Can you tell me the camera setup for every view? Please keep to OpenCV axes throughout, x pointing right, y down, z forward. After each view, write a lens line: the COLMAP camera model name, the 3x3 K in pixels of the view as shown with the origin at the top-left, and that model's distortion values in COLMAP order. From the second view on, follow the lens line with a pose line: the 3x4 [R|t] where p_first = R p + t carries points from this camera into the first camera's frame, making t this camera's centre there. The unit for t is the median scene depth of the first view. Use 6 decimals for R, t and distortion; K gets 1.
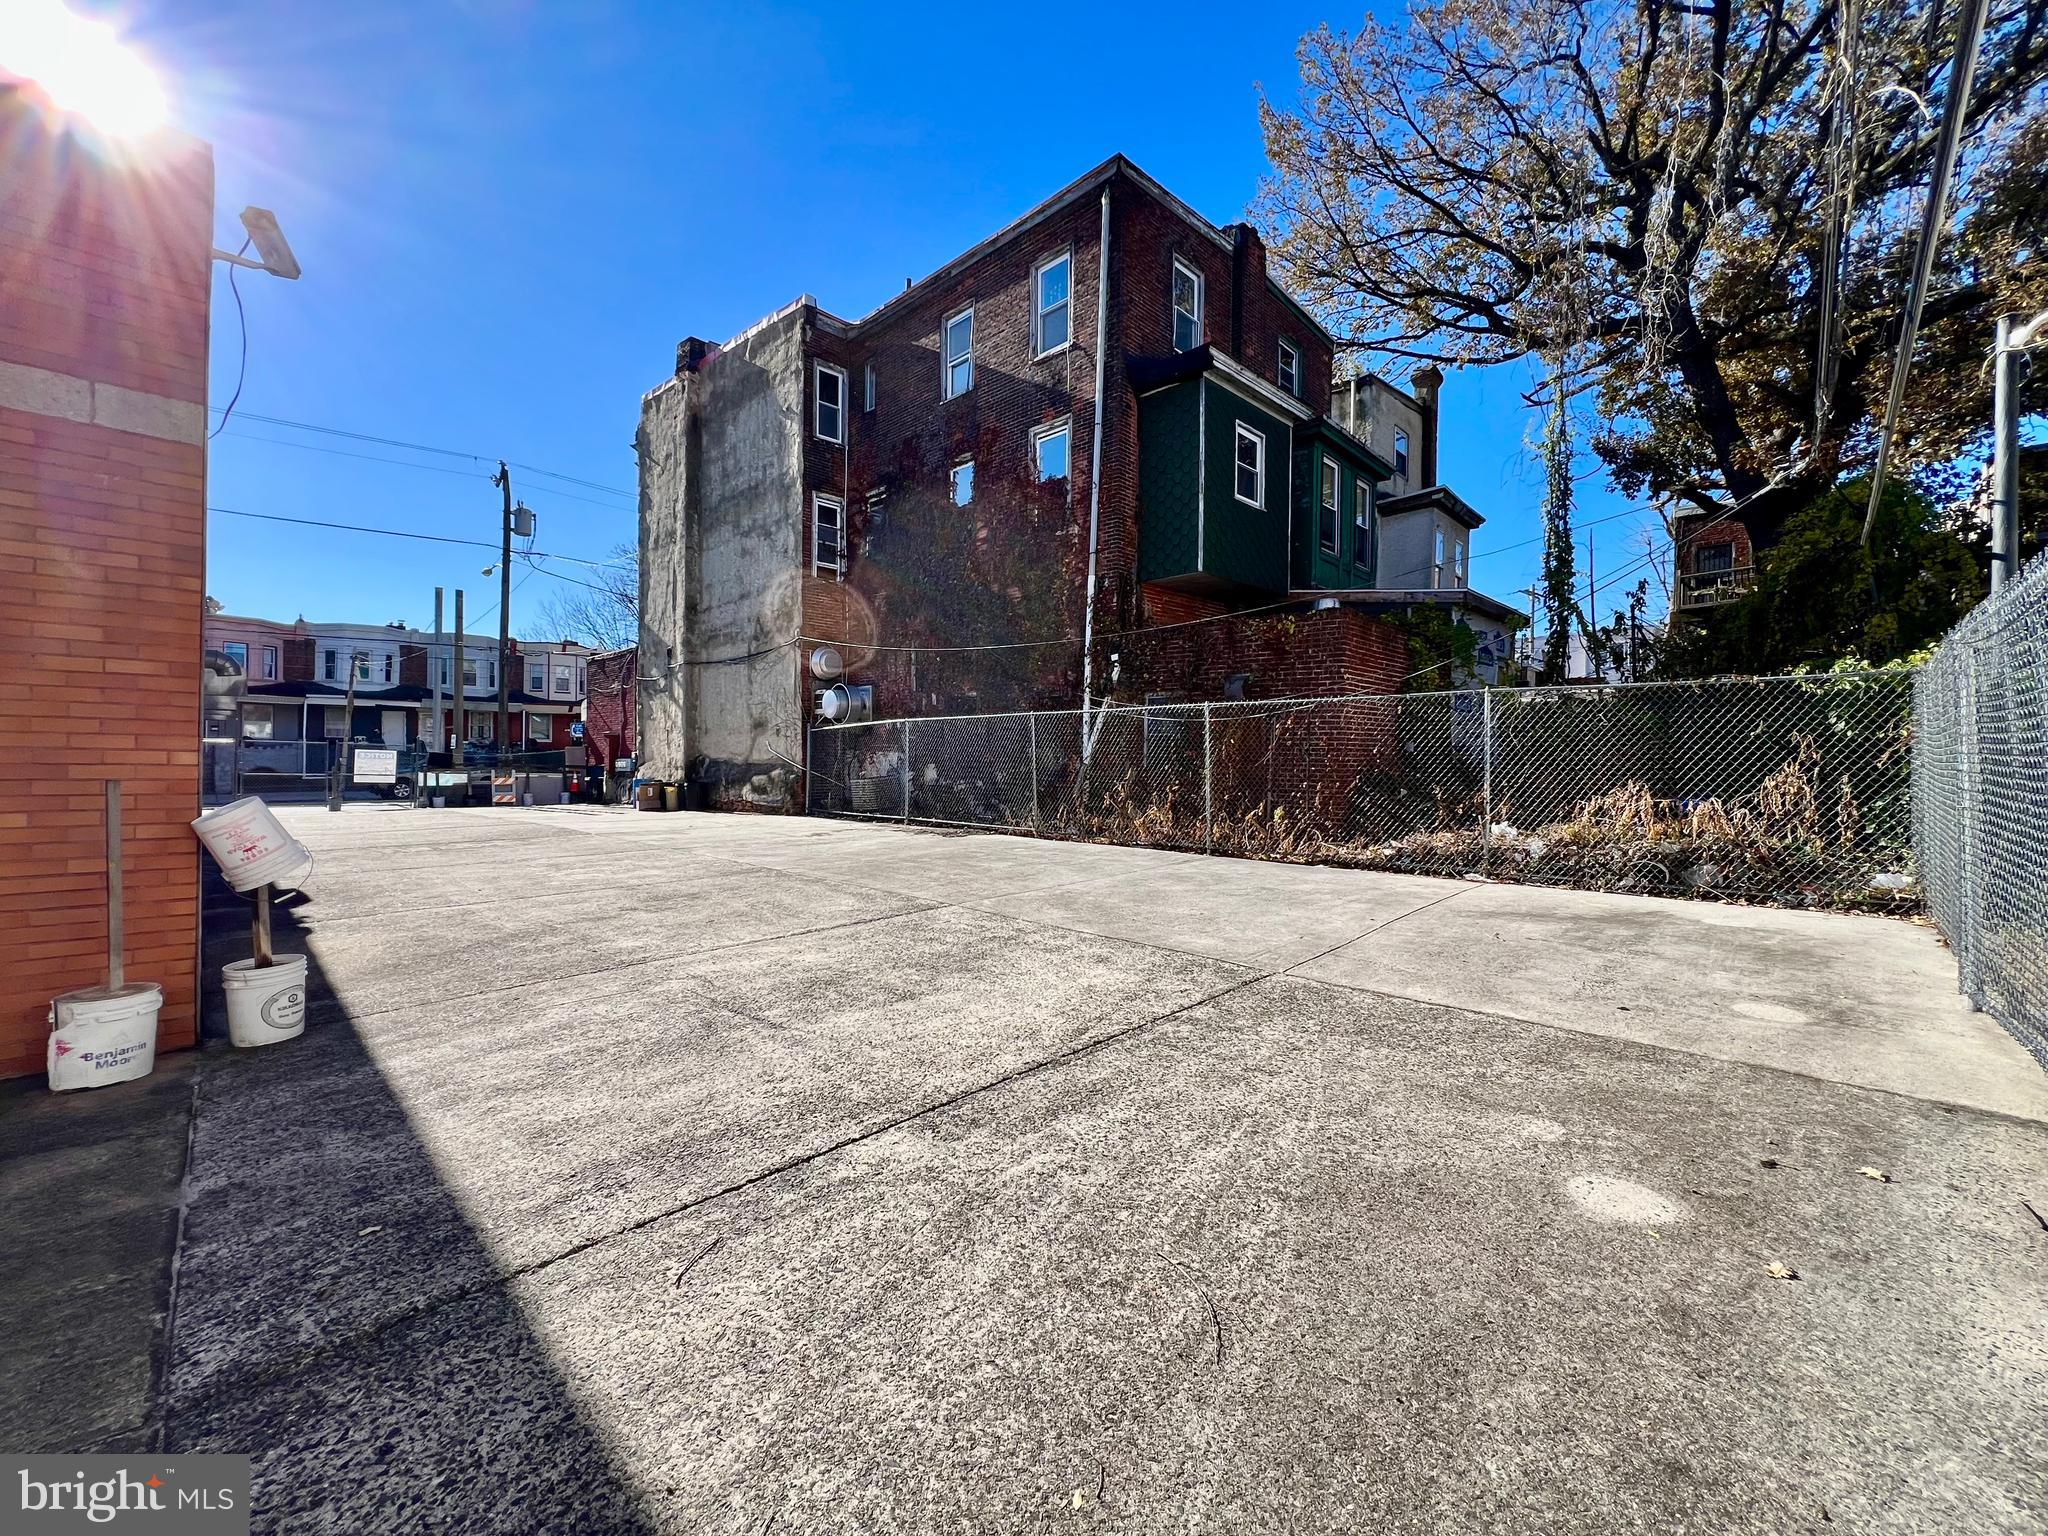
lens RADIAL K [[820.4, 0, 1013.6], [0, 820.4, 762.1], [0, 0, 1]] dist [-0.000273, -0.000303]
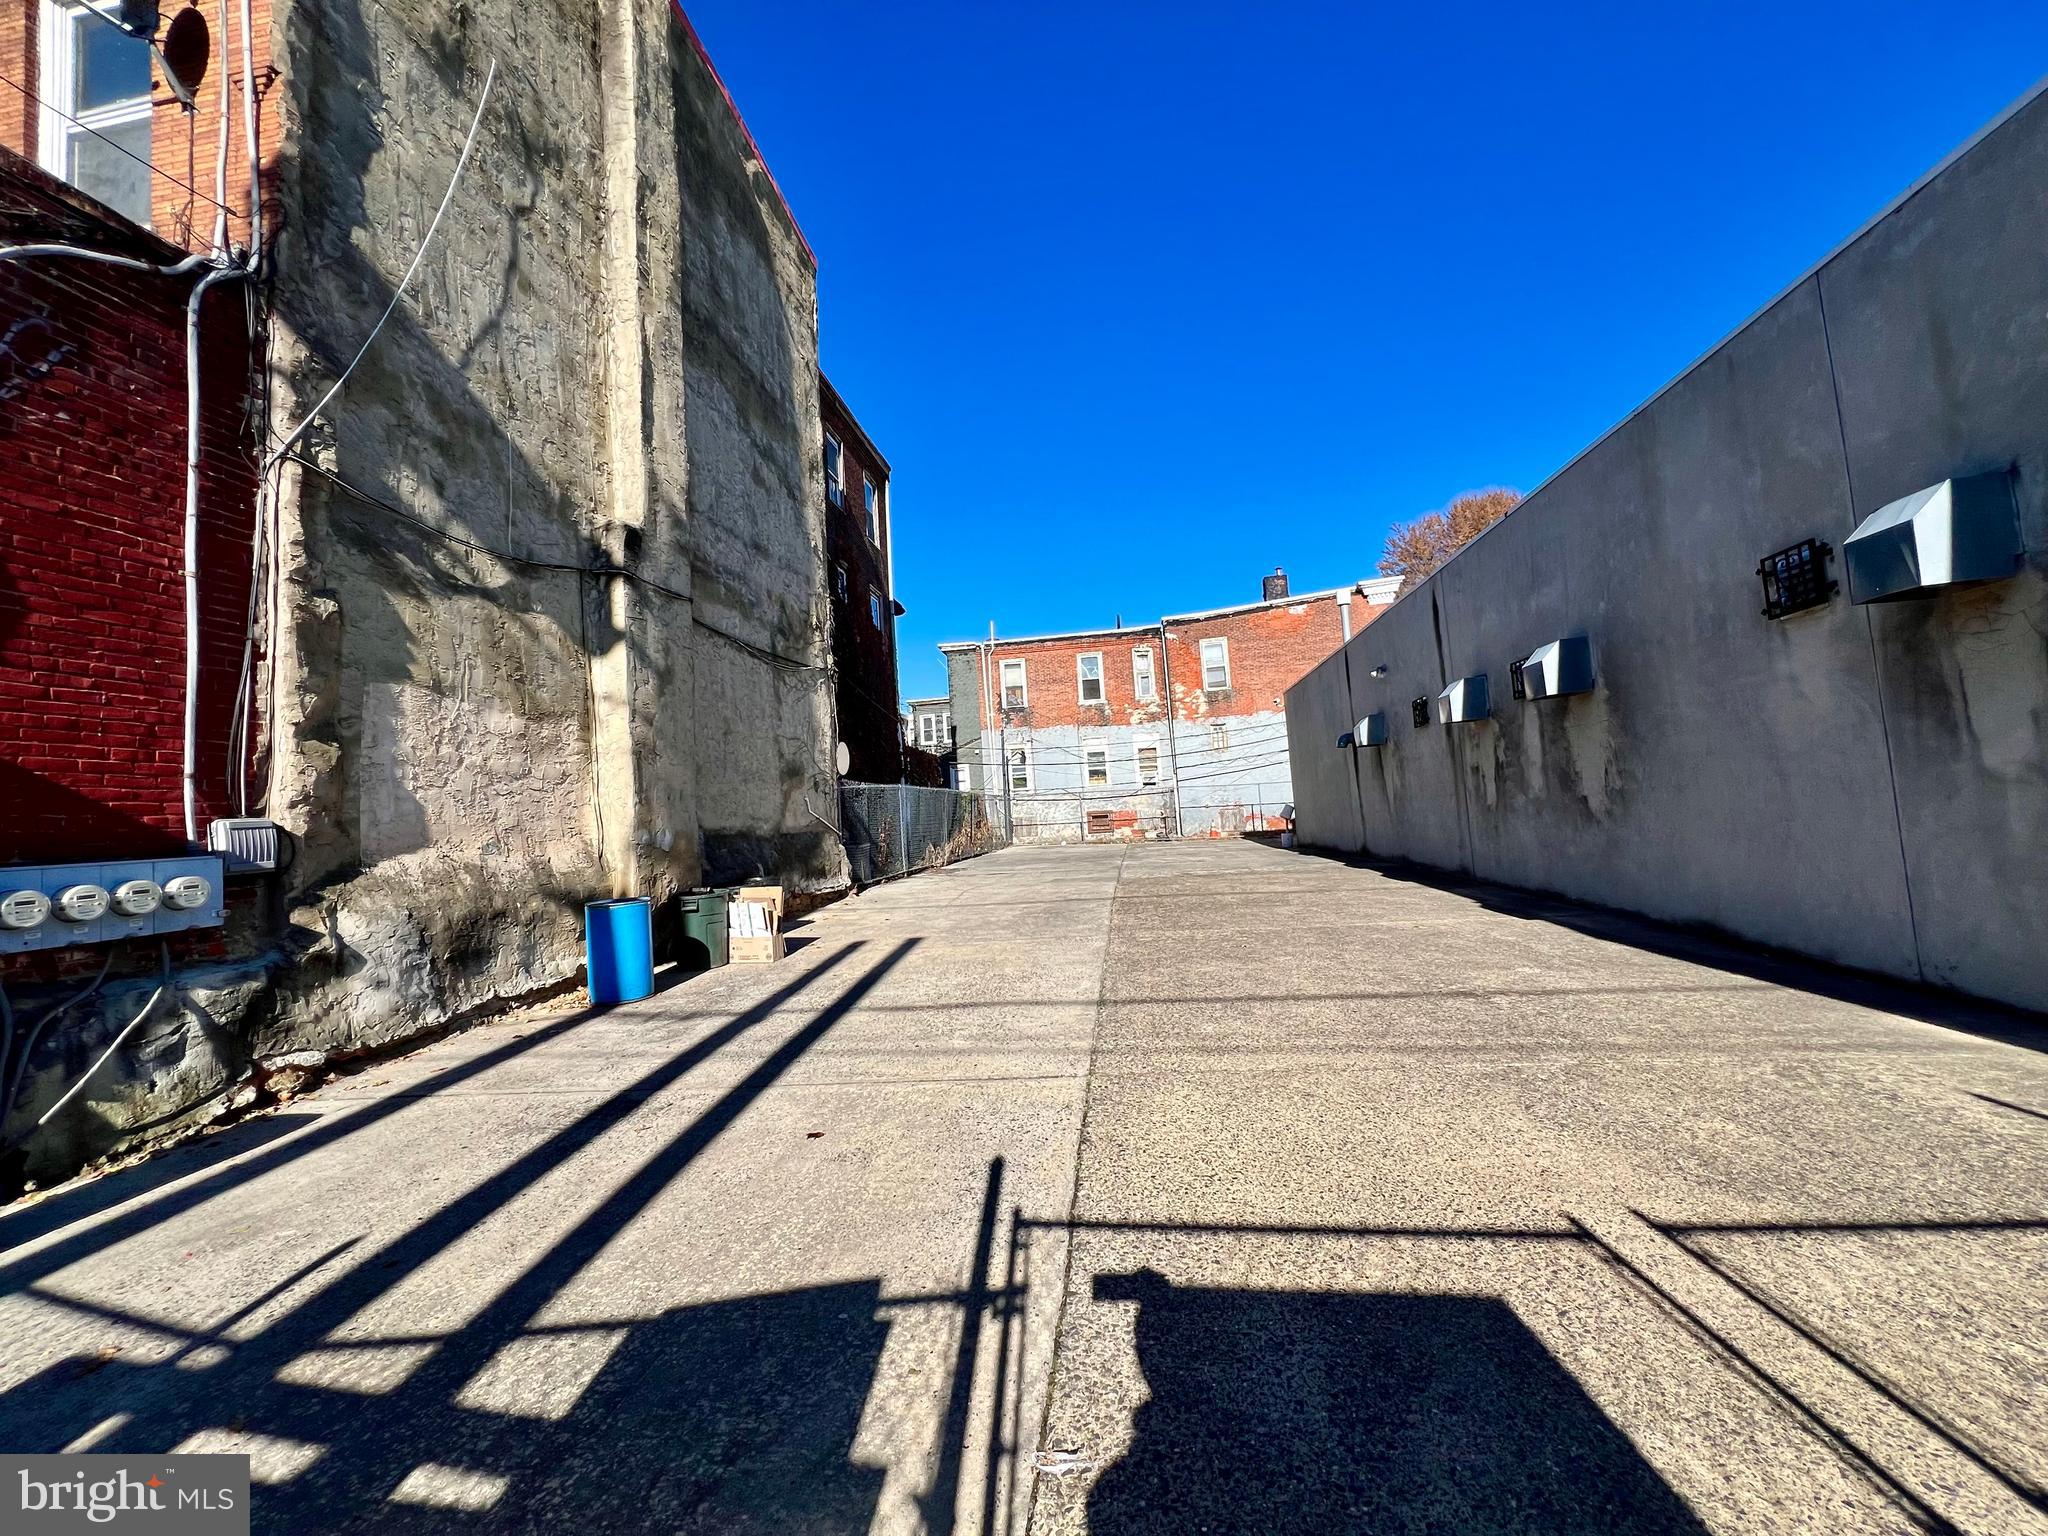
lens RADIAL K [[822.9, 0, 1017.6], [0, 822.9, 761.4], [0, 0, 1]] dist [0.000330, -0.000254]
pose [[-0.598949, 0.086313, 0.796122, -2.400189], [0.061570, 0.996195, -0.061683, -0.009029], [-0.798417, 0.012072, -0.601984, 3.241807]]
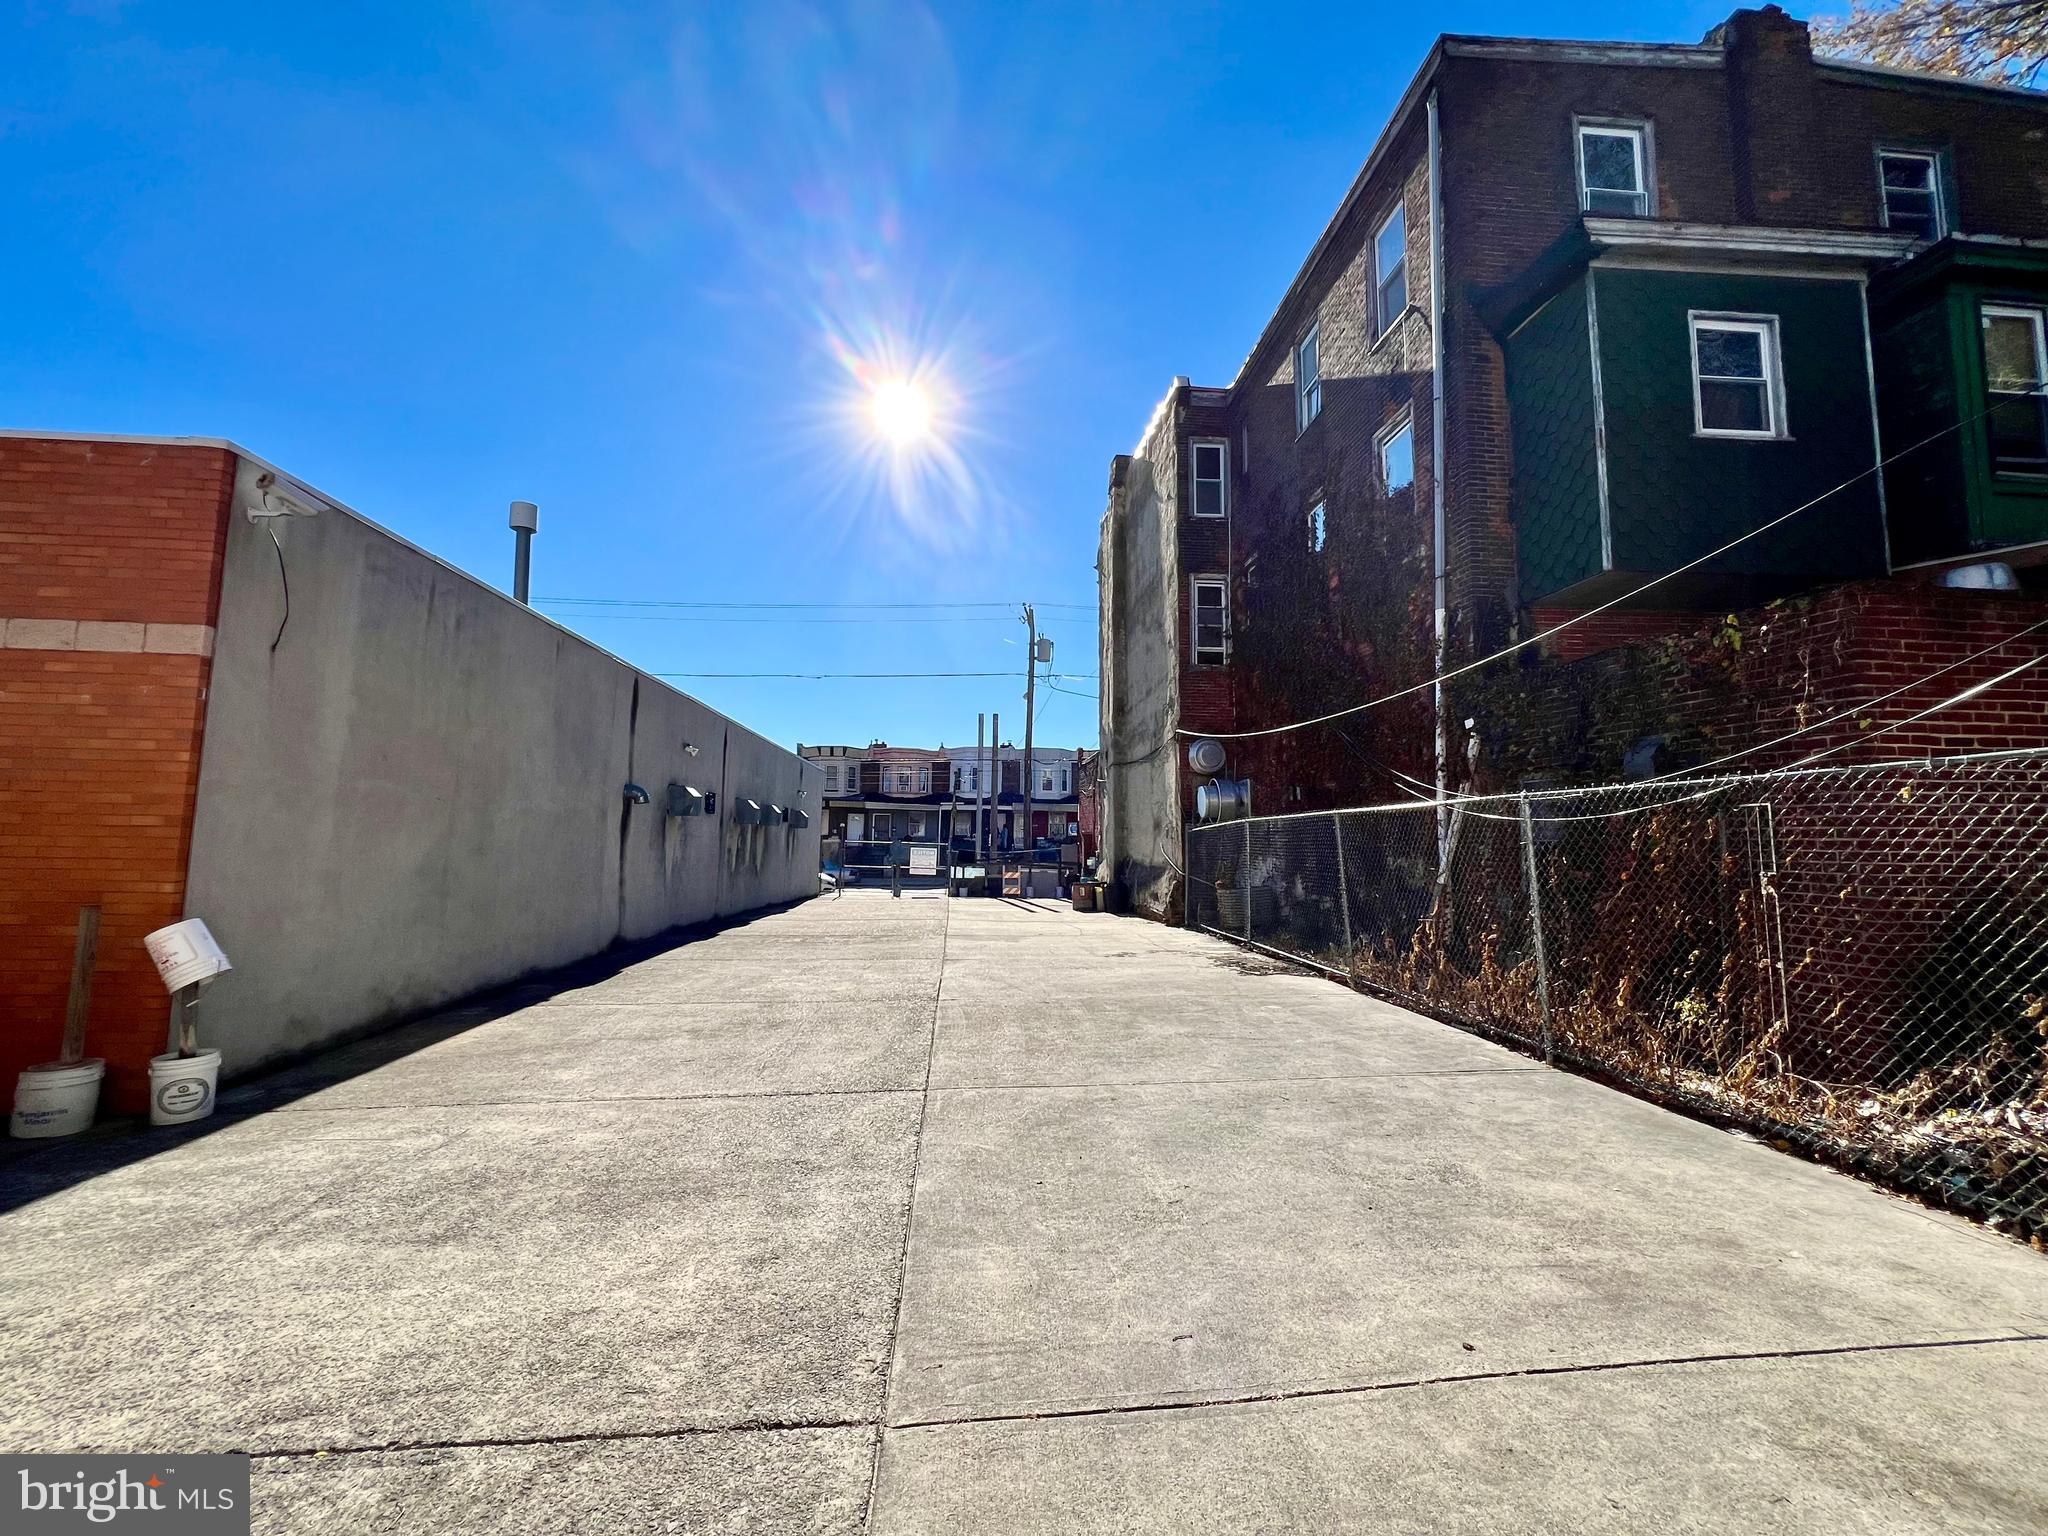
lens RADIAL K [[817.1, 0, 1018.4], [0, 817.1, 762.2], [0, 0, 1]] dist [-0.000965, 0.000482]
pose [[0.757749, -0.064257, -0.649374, 0.481464], [-0.007743, 0.994184, -0.107412, -0.040221], [0.652500, 0.086420, 0.752845, 0.470853]]
